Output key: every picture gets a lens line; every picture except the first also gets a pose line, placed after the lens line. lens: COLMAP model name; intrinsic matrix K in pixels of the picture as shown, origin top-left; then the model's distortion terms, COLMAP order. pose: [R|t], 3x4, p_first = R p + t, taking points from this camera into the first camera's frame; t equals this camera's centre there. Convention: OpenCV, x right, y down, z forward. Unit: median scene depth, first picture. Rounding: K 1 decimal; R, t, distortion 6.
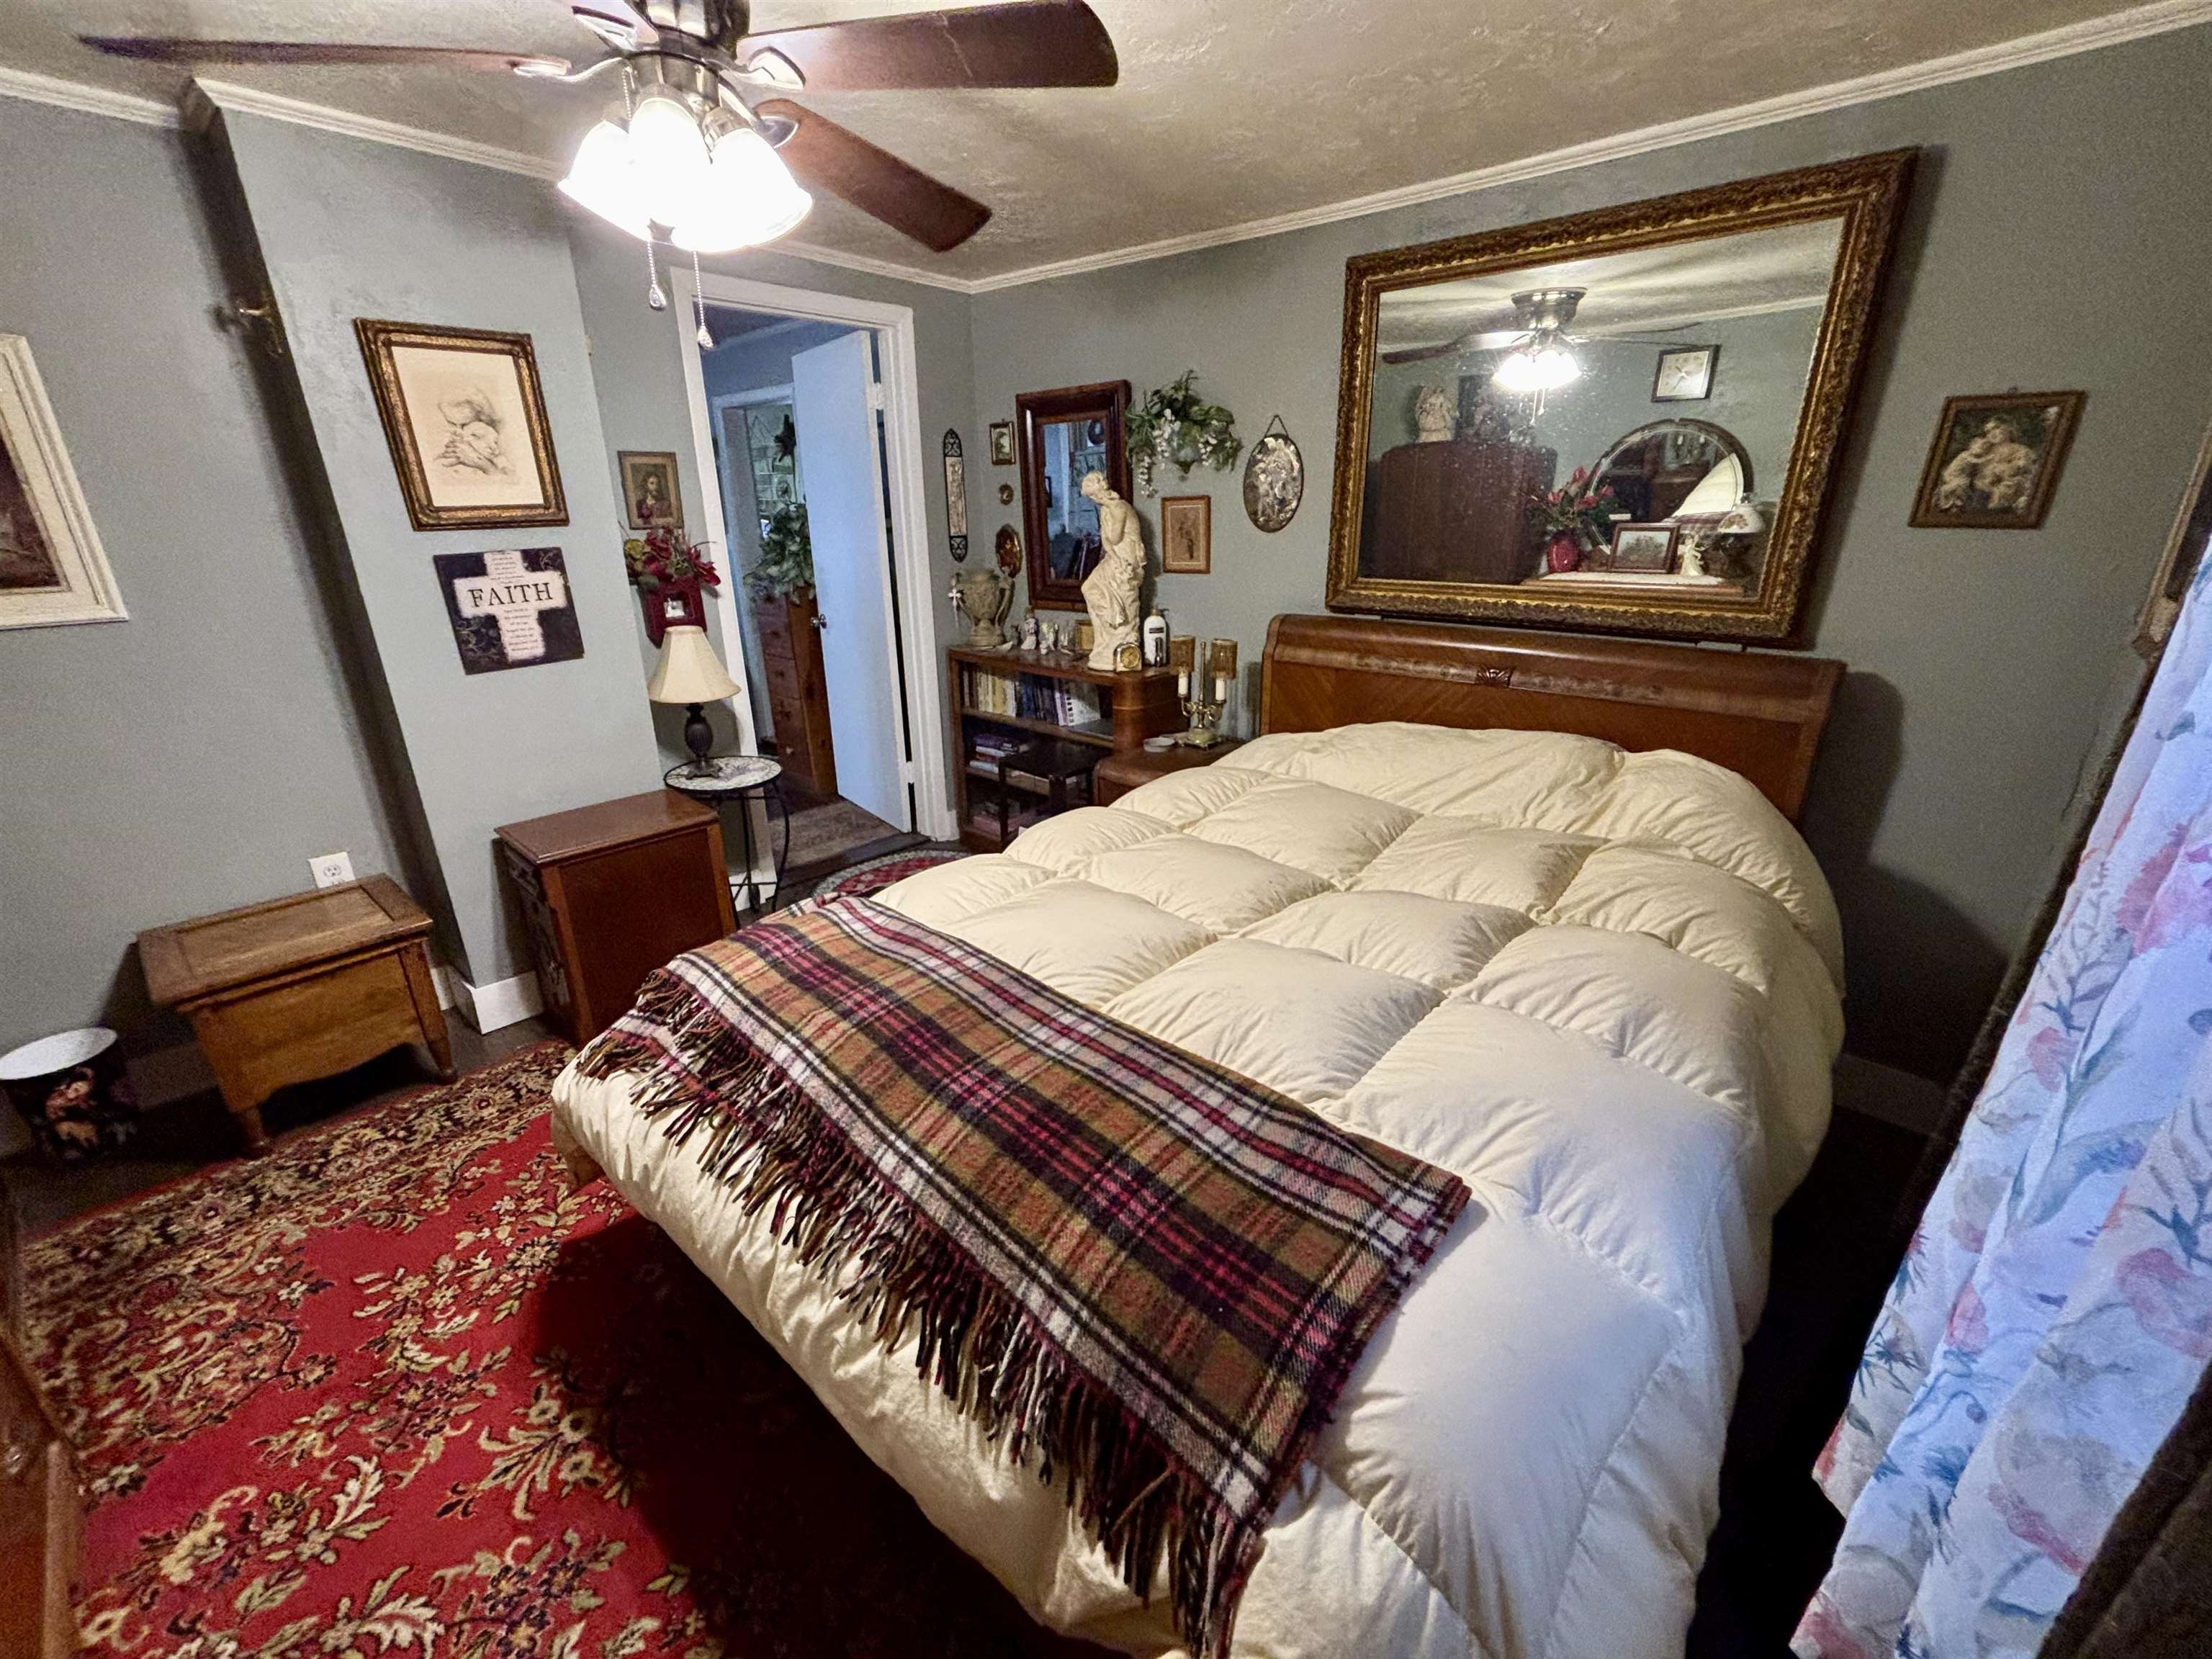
lens RADIAL K [[878.1, 0, 1106.0], [0, 878.1, 829.5], [0, 0, 1]] dist [0.001802, -0.002703]
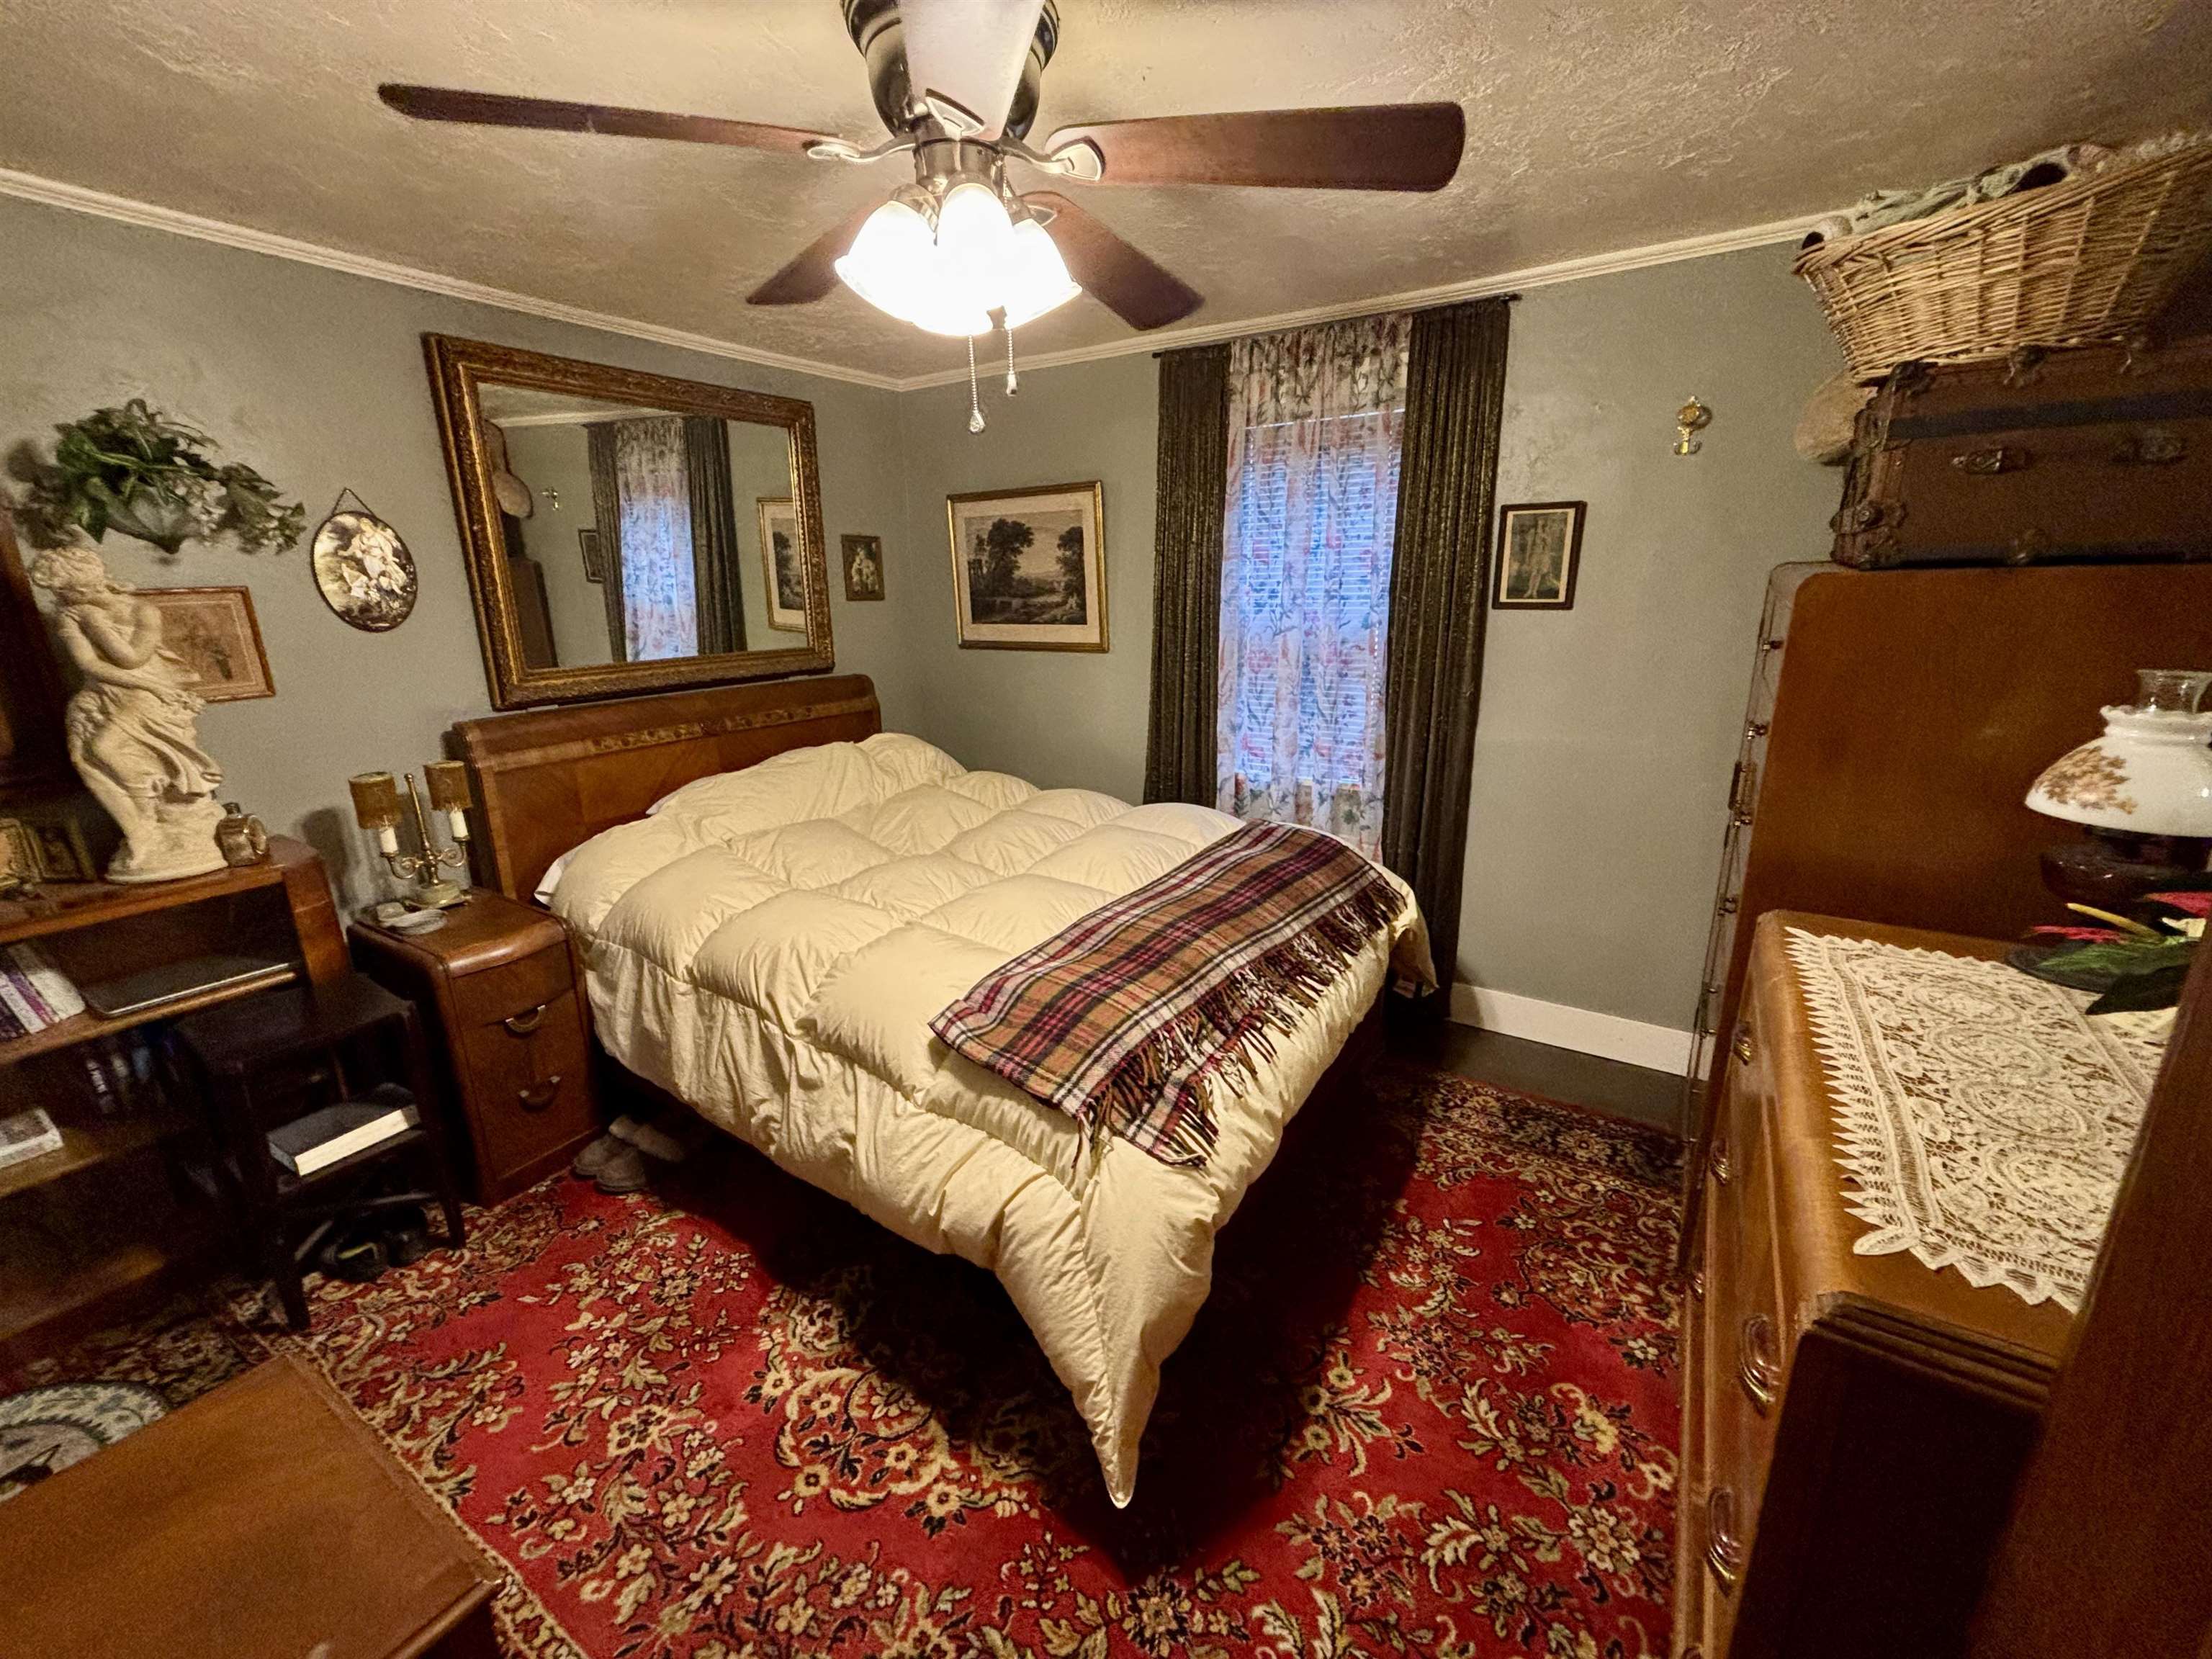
lens RADIAL K [[899.4, 0, 1106.0], [0, 899.4, 829.5], [0, 0, 1]] dist [-0.001029, -0.003753]
pose [[-0.160981, -0.259819, 0.952144, -1.485987], [0.353412, 0.885581, 0.301408, -0.399339], [-0.921512, 0.385020, -0.050738, 1.049432]]
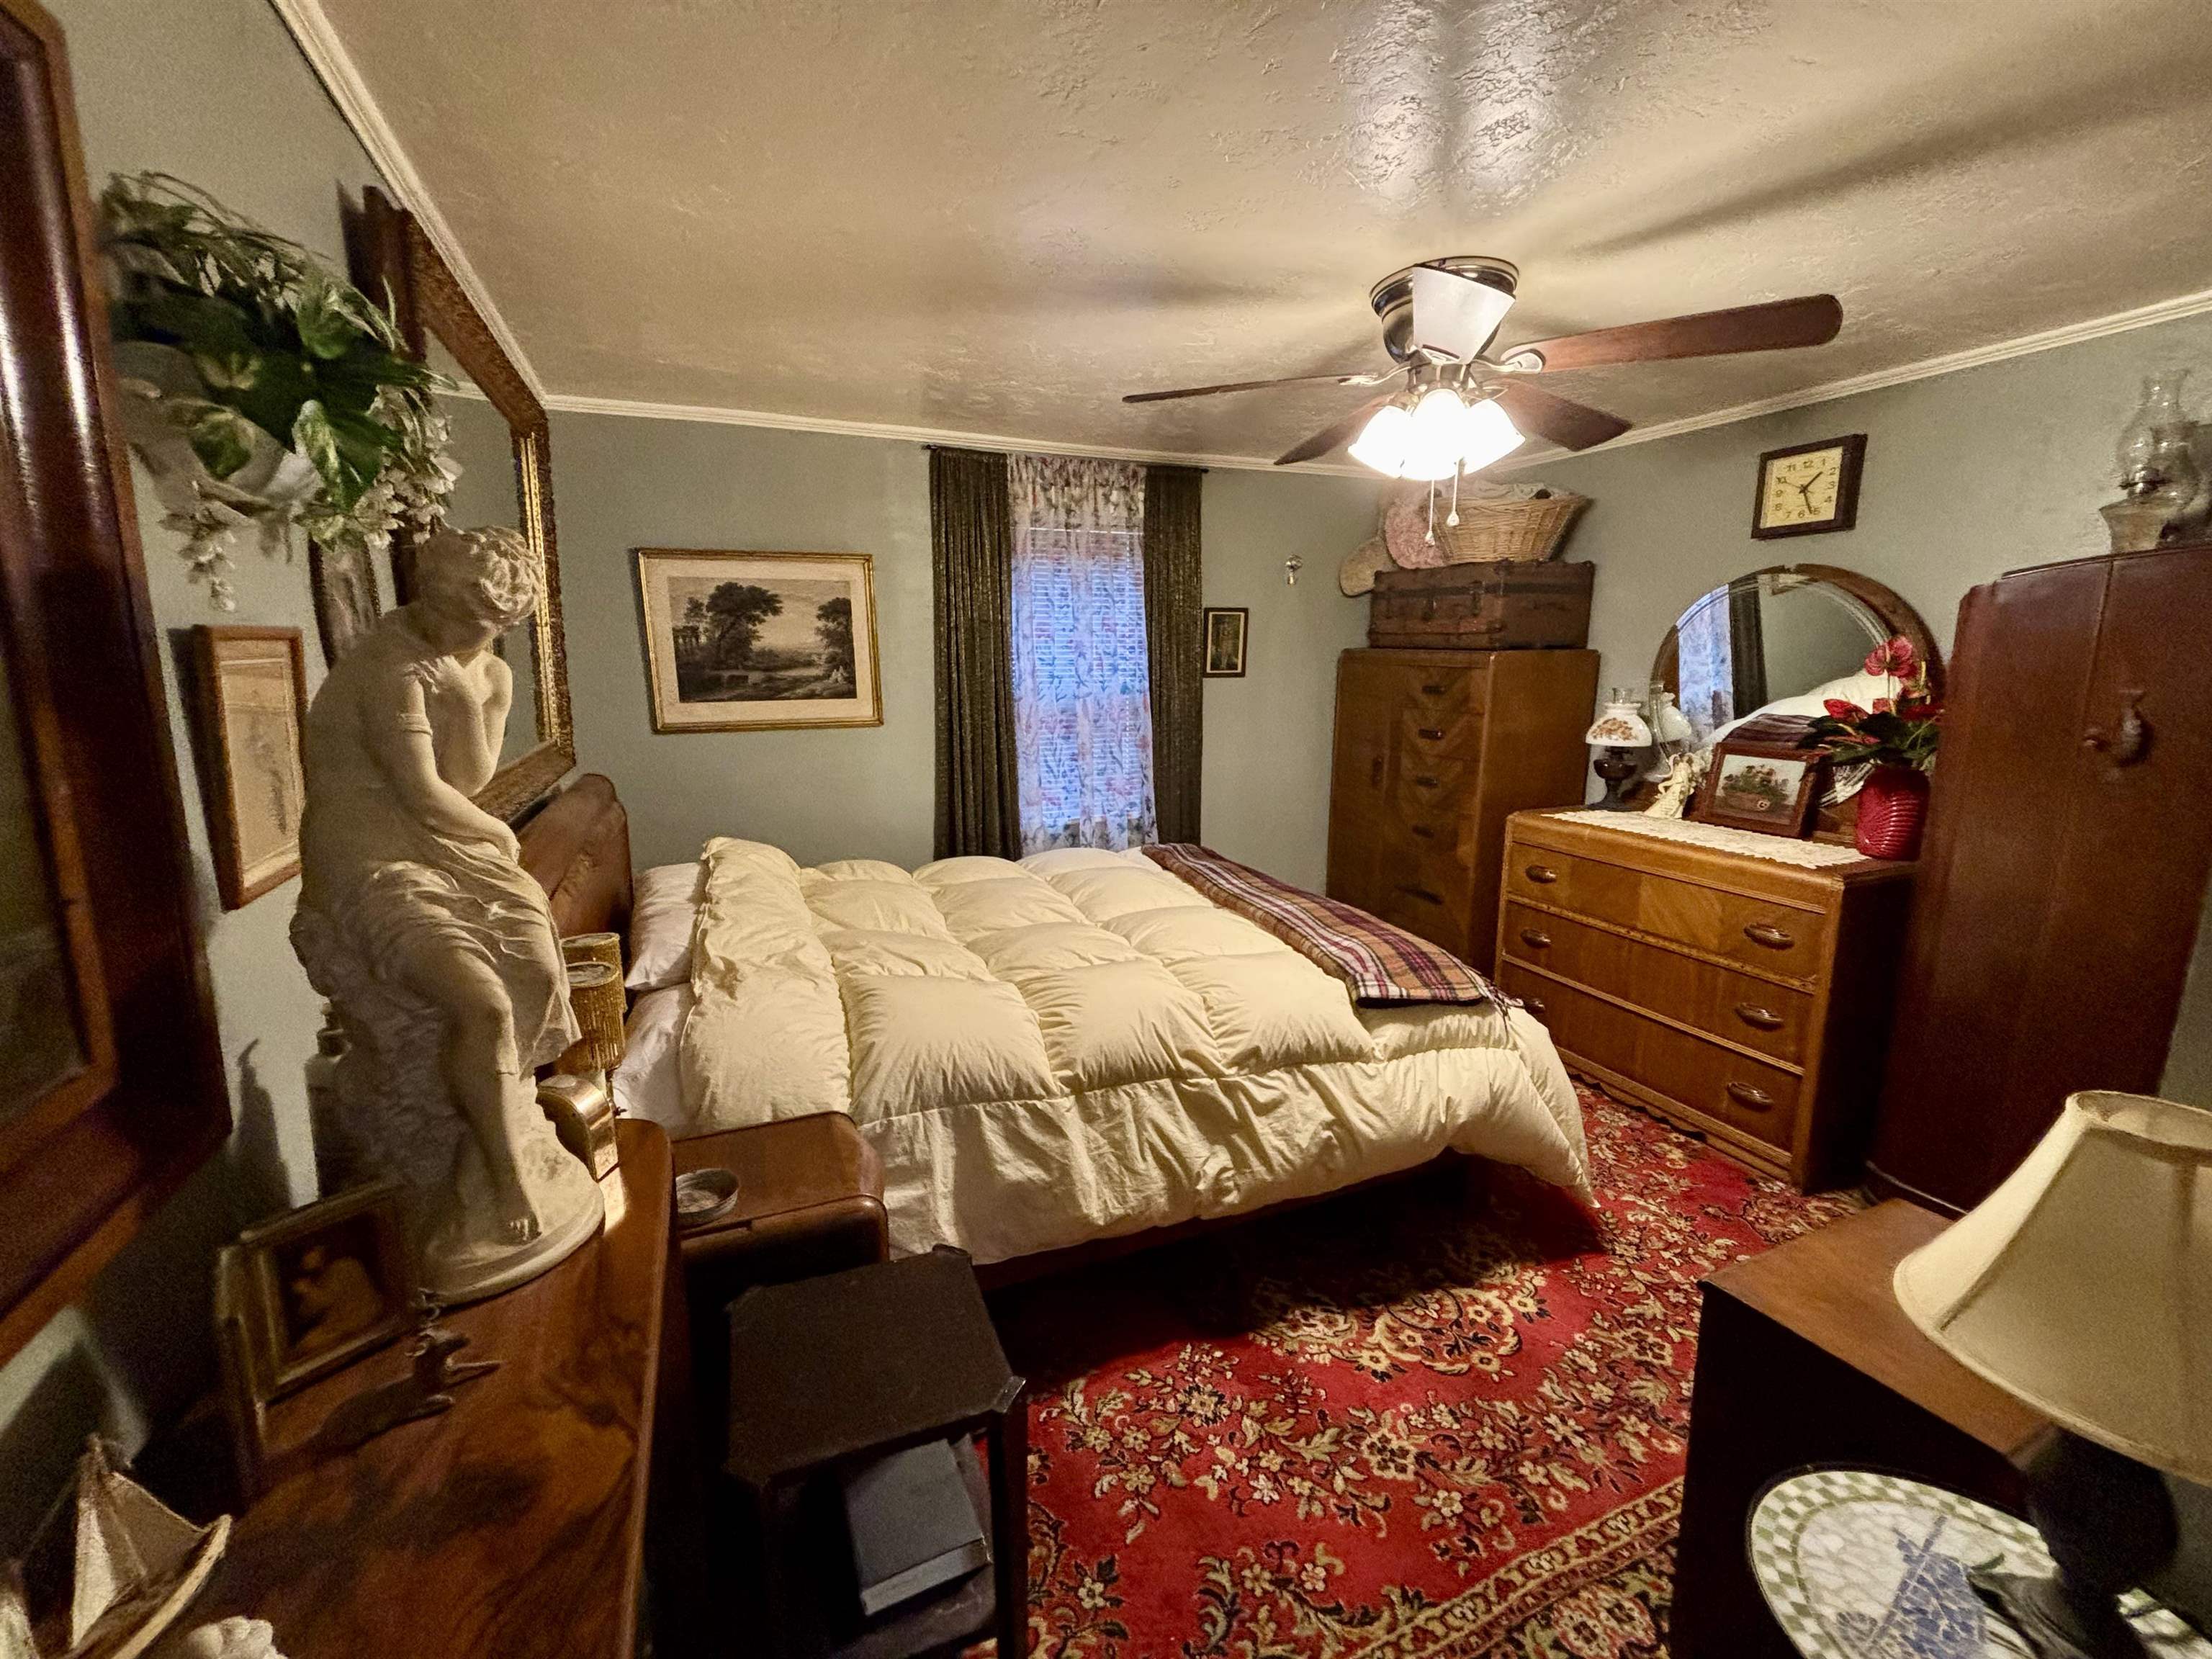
lens RADIAL K [[906.4, 0, 1104.2], [0, 906.4, 823.3], [0, 0, 1]] dist [-0.012041, -0.000185]
pose [[-0.906970, -0.071210, 0.415133, -0.600087], [0.148260, 0.868553, 0.472901, -0.902029], [-0.394240, 0.490454, -0.777193, 2.471577]]
